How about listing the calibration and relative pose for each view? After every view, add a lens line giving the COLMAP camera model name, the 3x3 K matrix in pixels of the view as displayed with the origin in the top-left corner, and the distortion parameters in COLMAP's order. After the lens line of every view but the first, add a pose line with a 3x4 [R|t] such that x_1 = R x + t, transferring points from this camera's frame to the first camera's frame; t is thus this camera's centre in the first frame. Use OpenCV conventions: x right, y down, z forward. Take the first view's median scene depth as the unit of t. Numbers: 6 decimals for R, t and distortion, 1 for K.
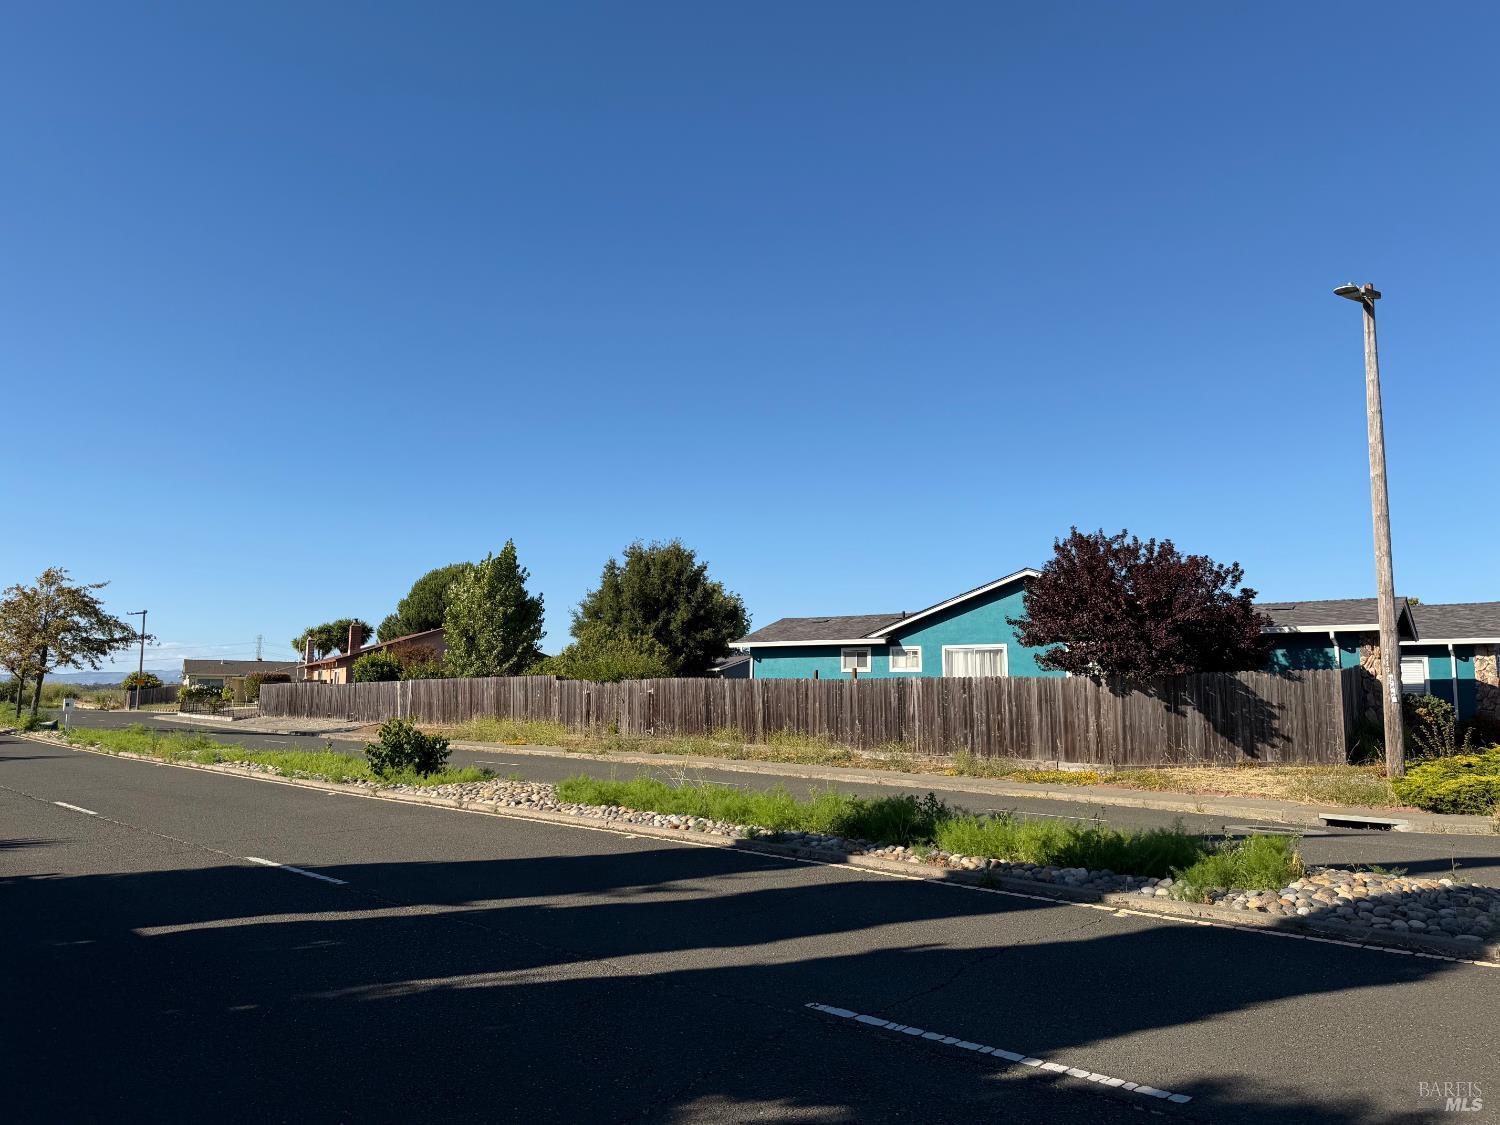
lens RADIAL K [[1057.4, 0, 750.0], [0, 1057.4, 562.5], [0, 0, 1]] dist [0.093161, -0.121405]
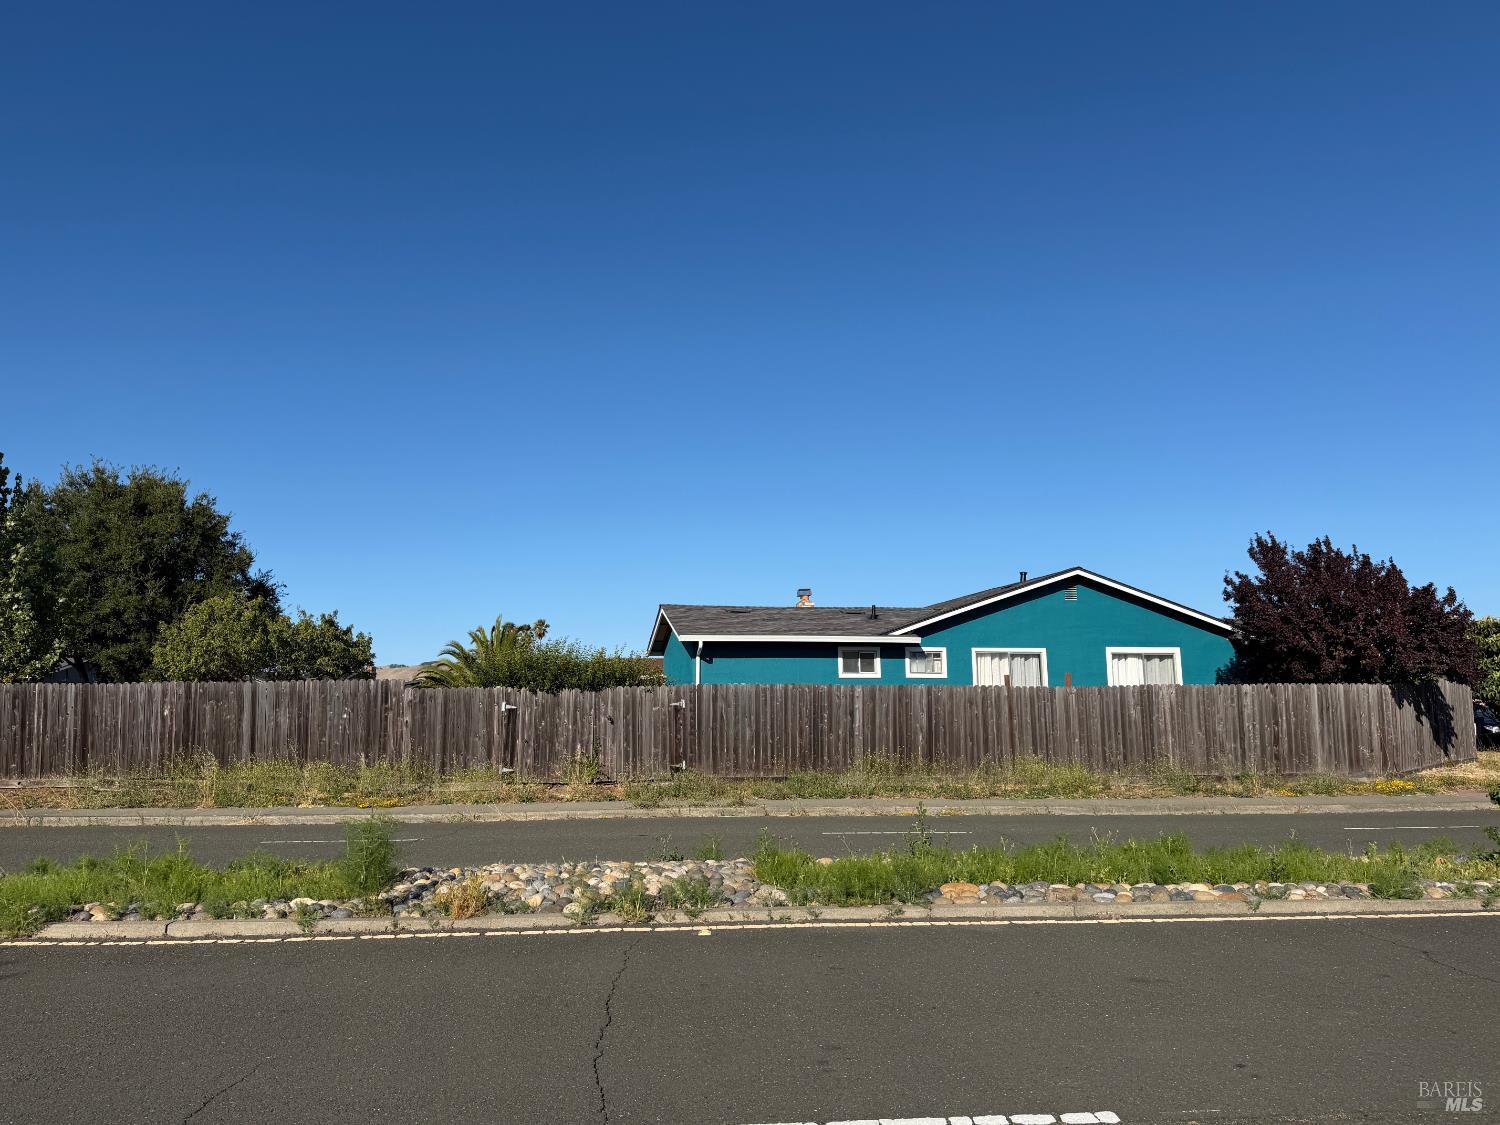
lens RADIAL K [[1057.4, 0, 750.0], [0, 1057.4, 562.5], [0, 0, 1]] dist [0.093161, -0.121405]
pose [[0.657241, 0.085696, 0.748792, -0.586417], [-0.081139, 0.995786, -0.042745, 0.059921], [-0.749300, -0.032663, 0.661425, 0.554801]]
